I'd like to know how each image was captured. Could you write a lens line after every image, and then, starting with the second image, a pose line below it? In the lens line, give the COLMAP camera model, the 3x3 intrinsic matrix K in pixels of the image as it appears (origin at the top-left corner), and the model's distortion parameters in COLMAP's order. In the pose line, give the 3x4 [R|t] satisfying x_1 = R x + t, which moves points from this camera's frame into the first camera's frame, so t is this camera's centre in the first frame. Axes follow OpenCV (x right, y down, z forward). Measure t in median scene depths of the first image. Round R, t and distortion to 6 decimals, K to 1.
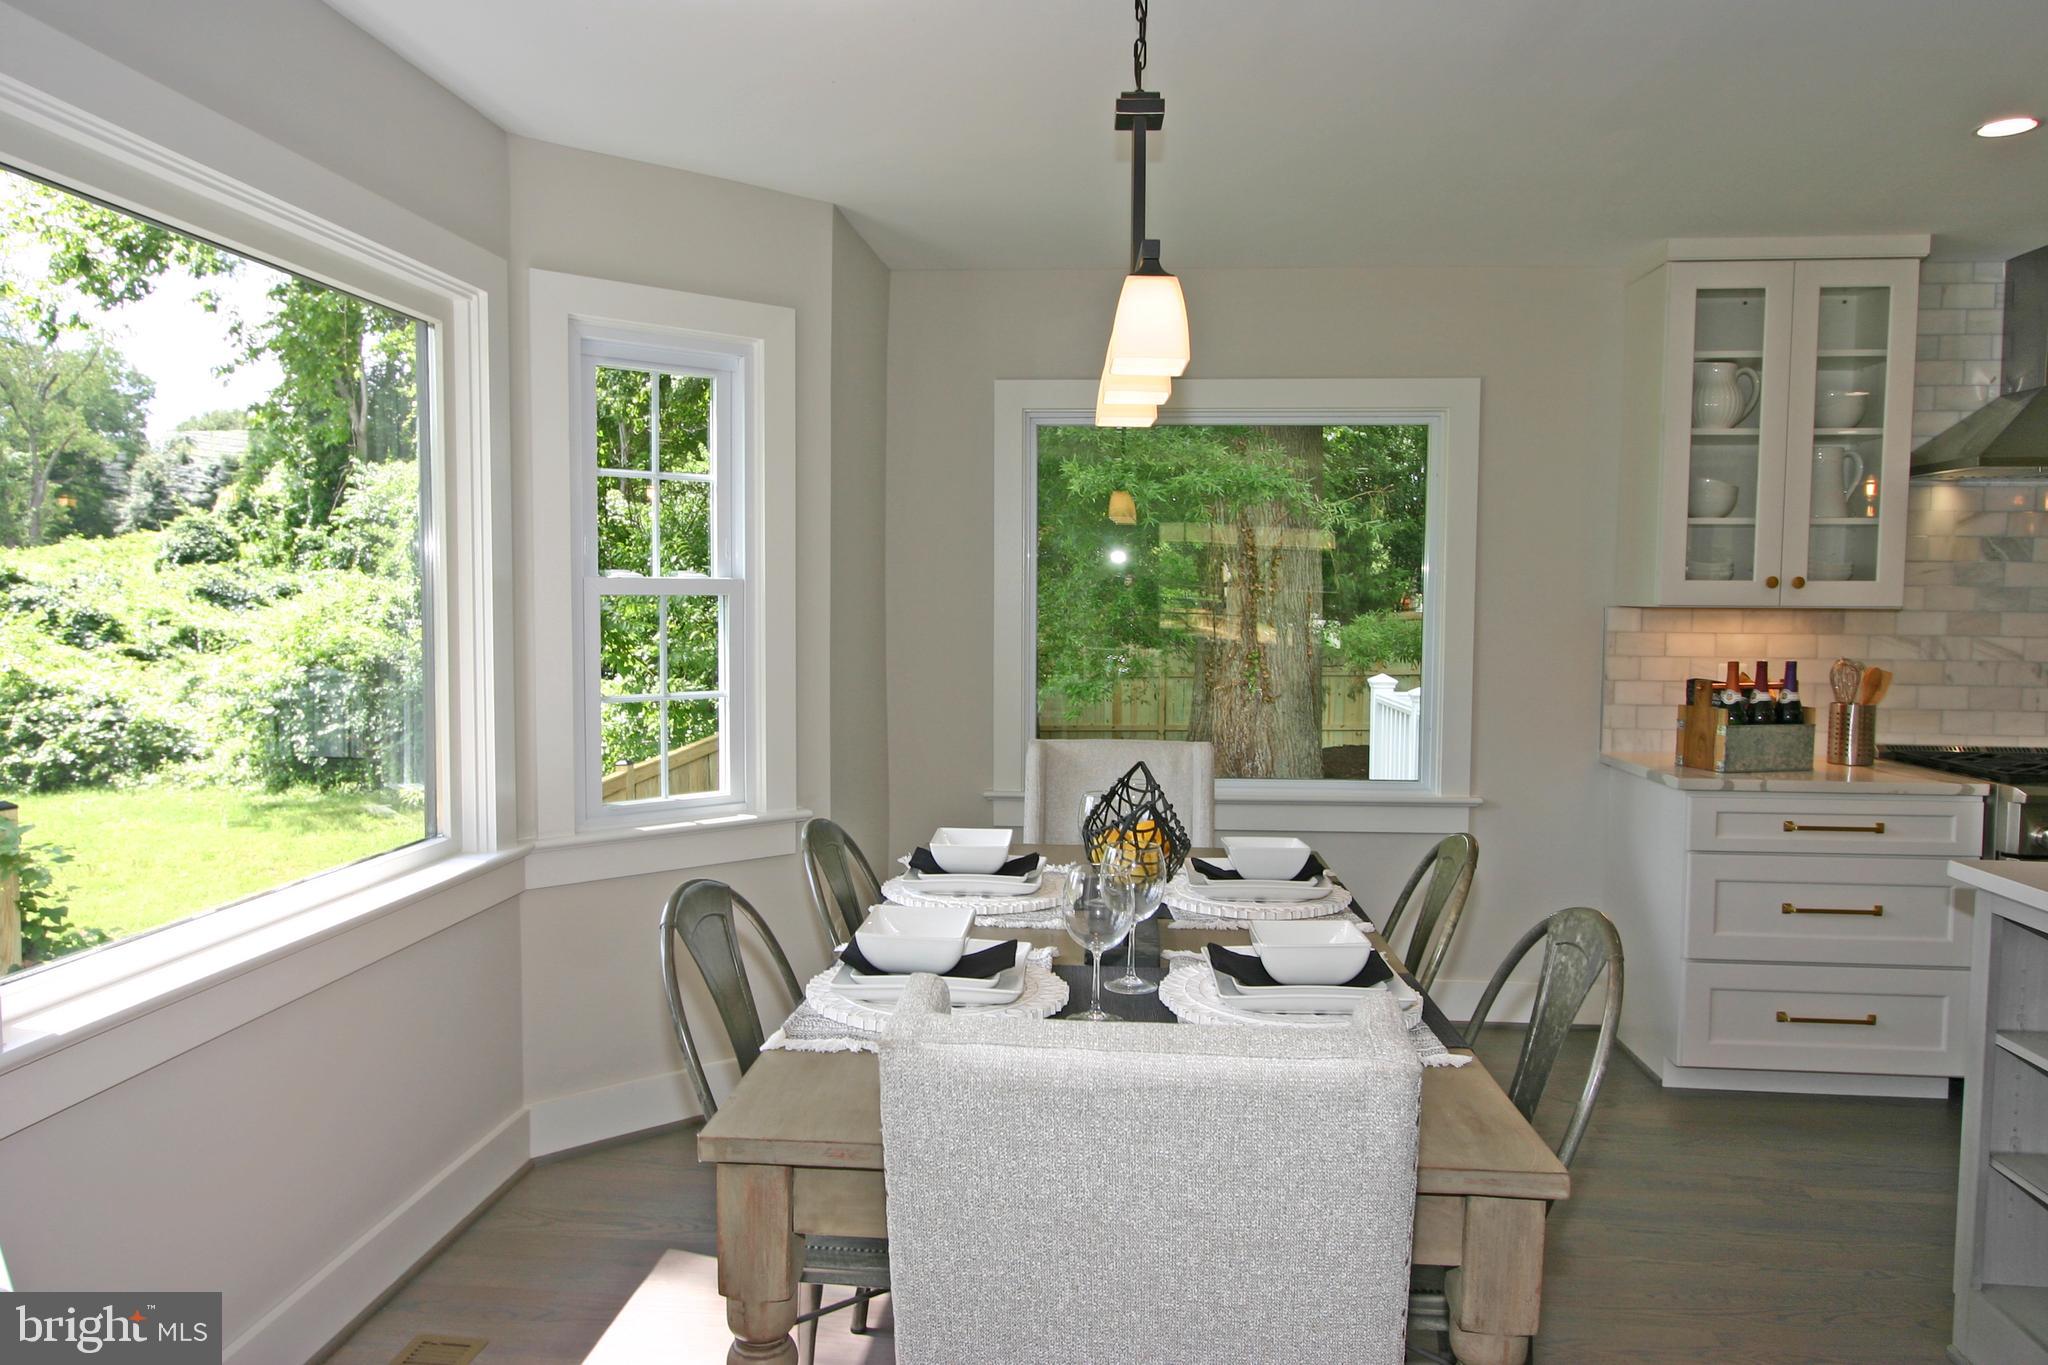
lens RADIAL K [[1373.6, 0, 1021.2], [0, 1373.6, 676.5], [0, 0, 1]] dist [0.002217, -0.000332]
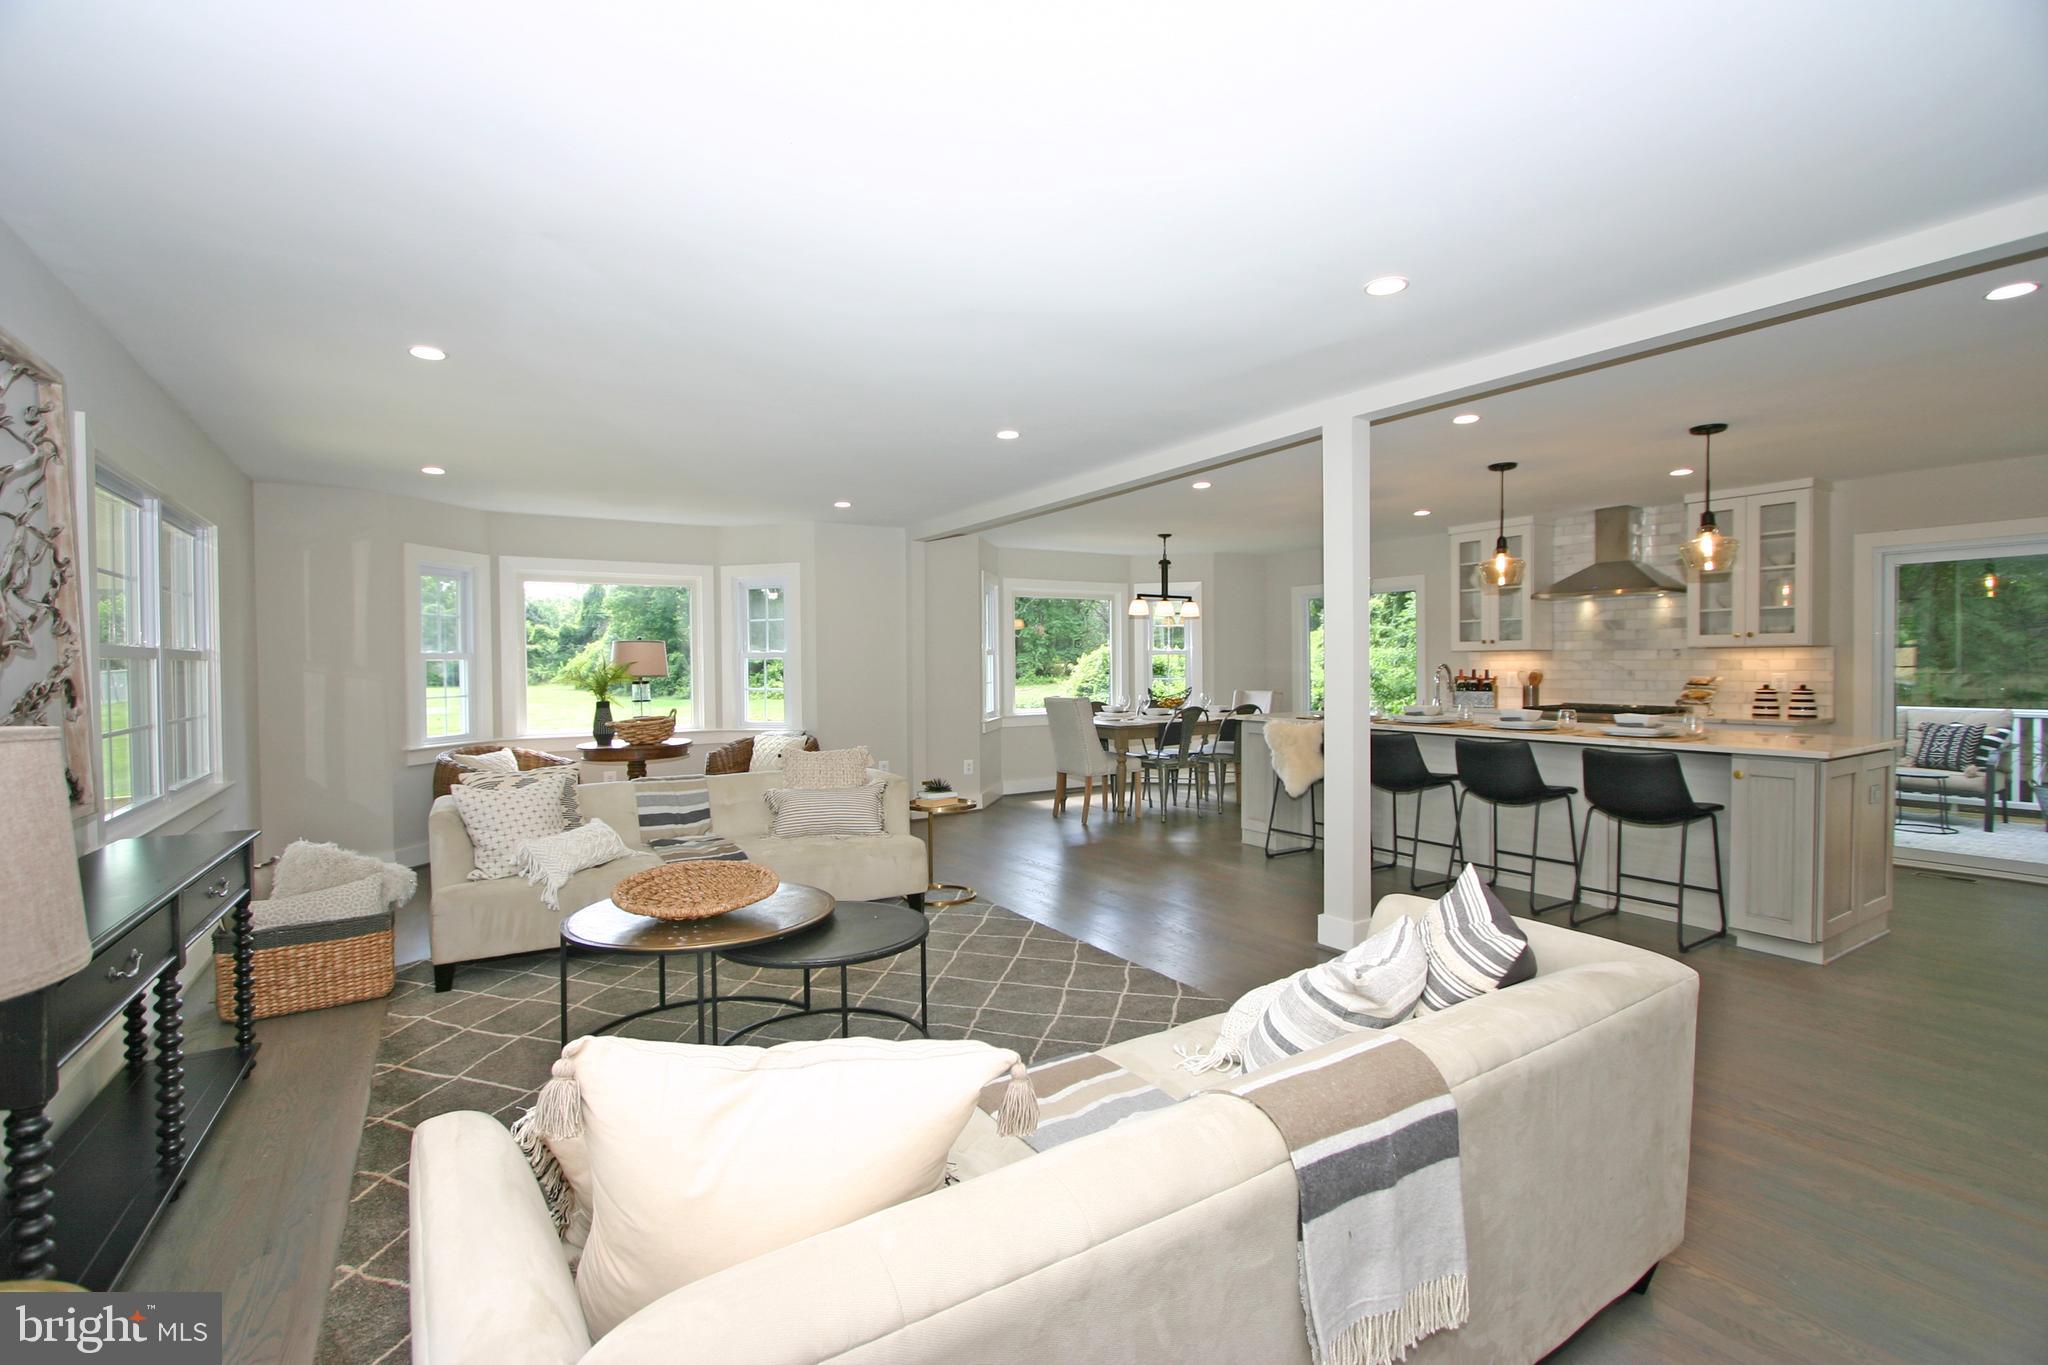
lens RADIAL K [[916.4, 0, 1019.7], [0, 916.4, 683.7], [0, 0, 1]] dist [-0.014319, 0.000115]
pose [[0.608128, 0.003047, -0.793833, 1.362680], [-0.033012, 0.999225, -0.021454, 0.084377], [0.793152, 0.039253, 0.607757, -0.850744]]
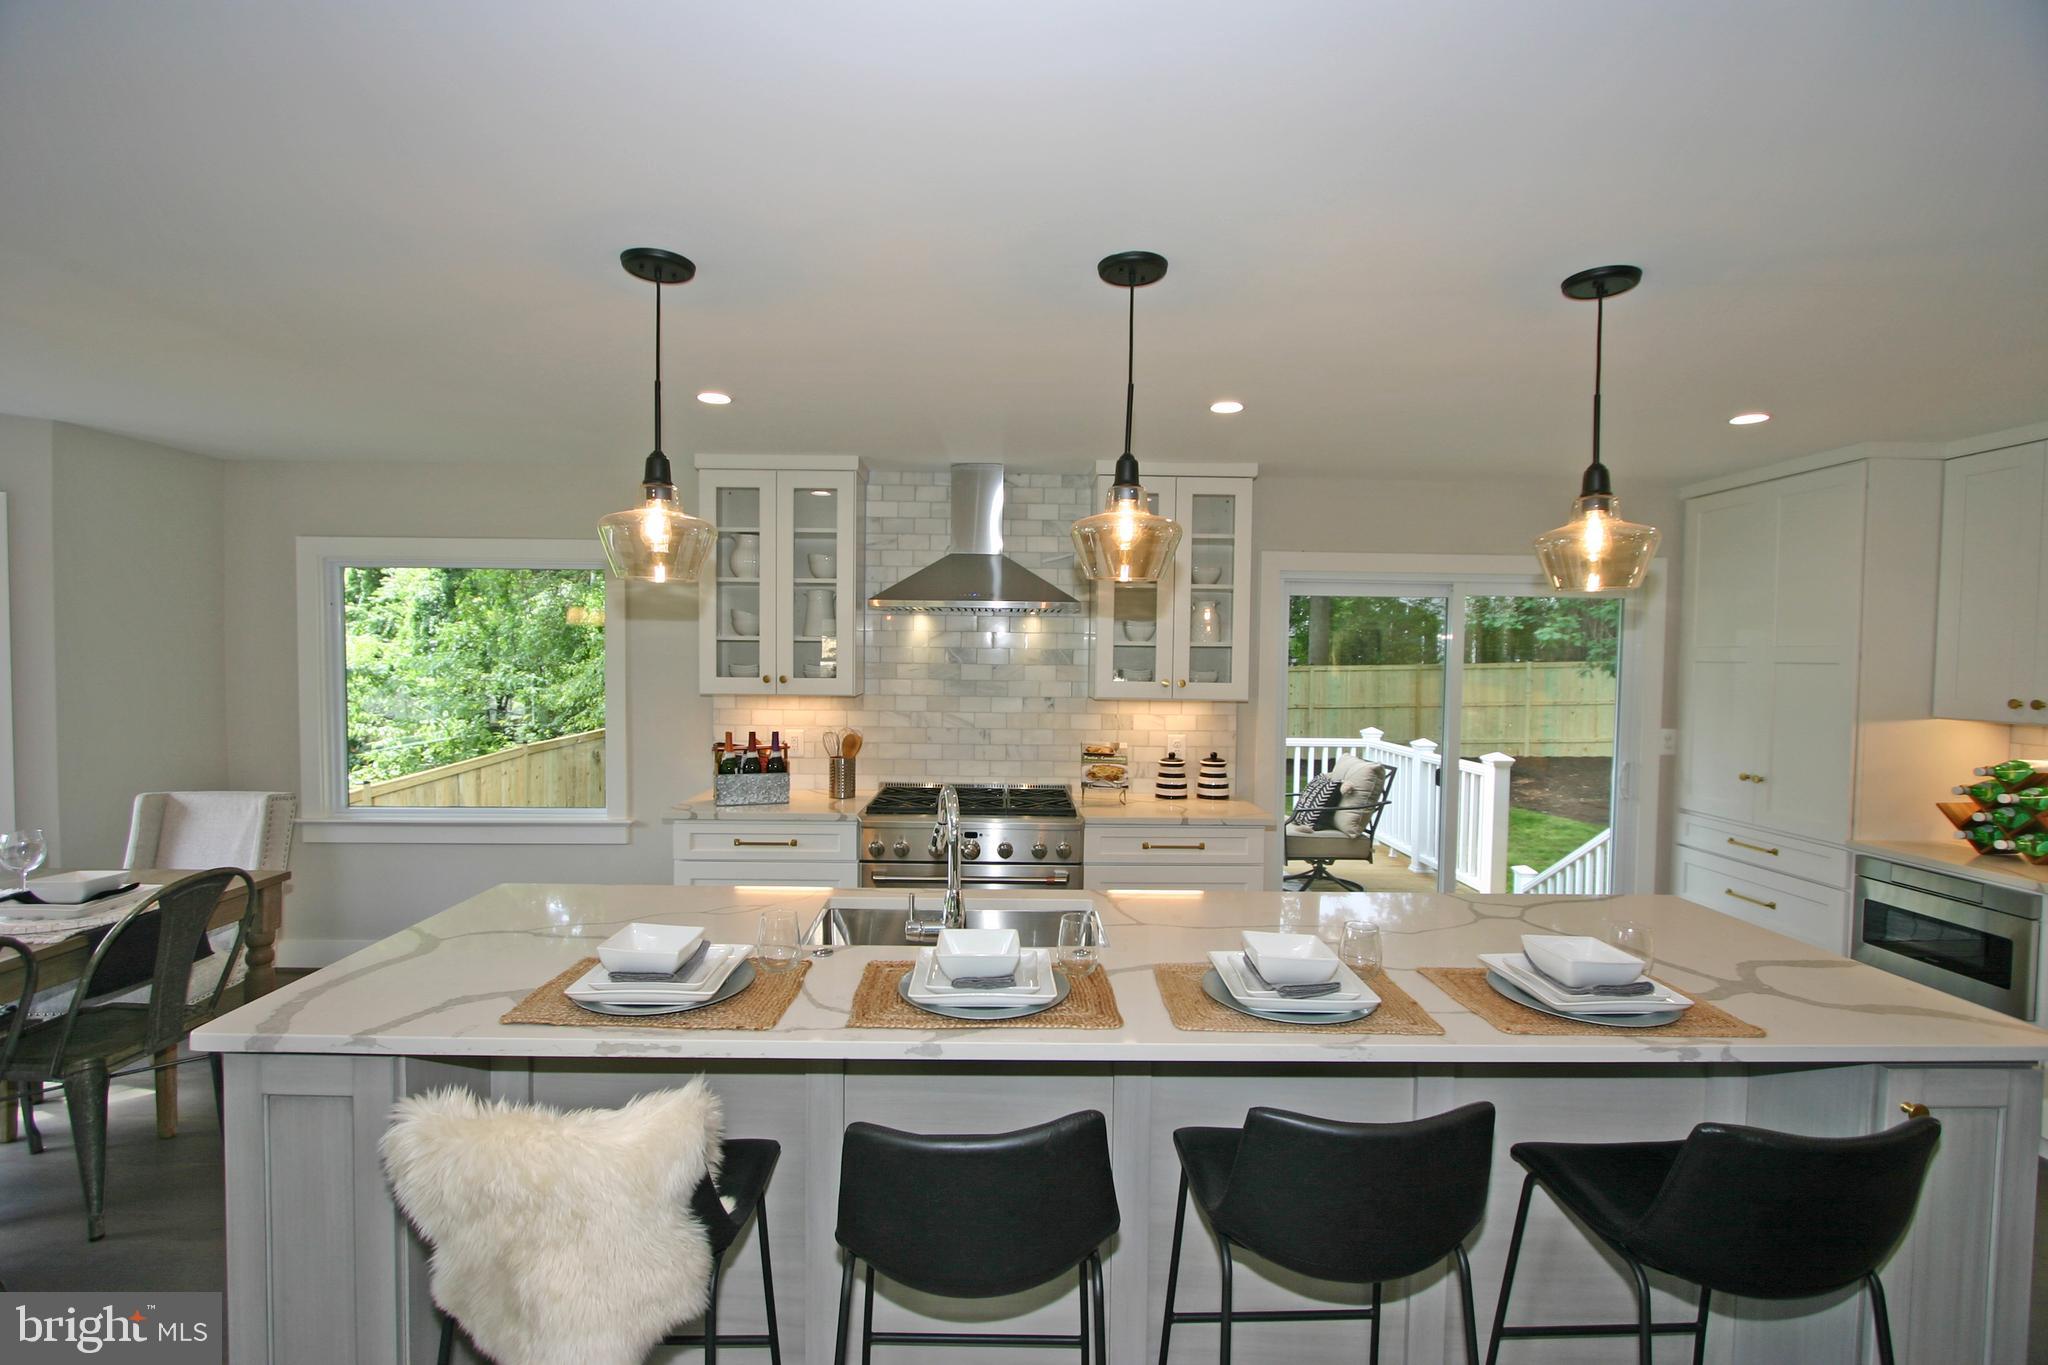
lens RADIAL K [[916.4, 0, 1019.7], [0, 916.4, 683.7], [0, 0, 1]] dist [-0.014319, 0.000115]
pose [[0.993961, 0.000821, 0.109727, 0.663437], [0.001830, 0.999709, -0.024058, -0.035896], [-0.109715, 0.024114, 0.993671, -0.036772]]
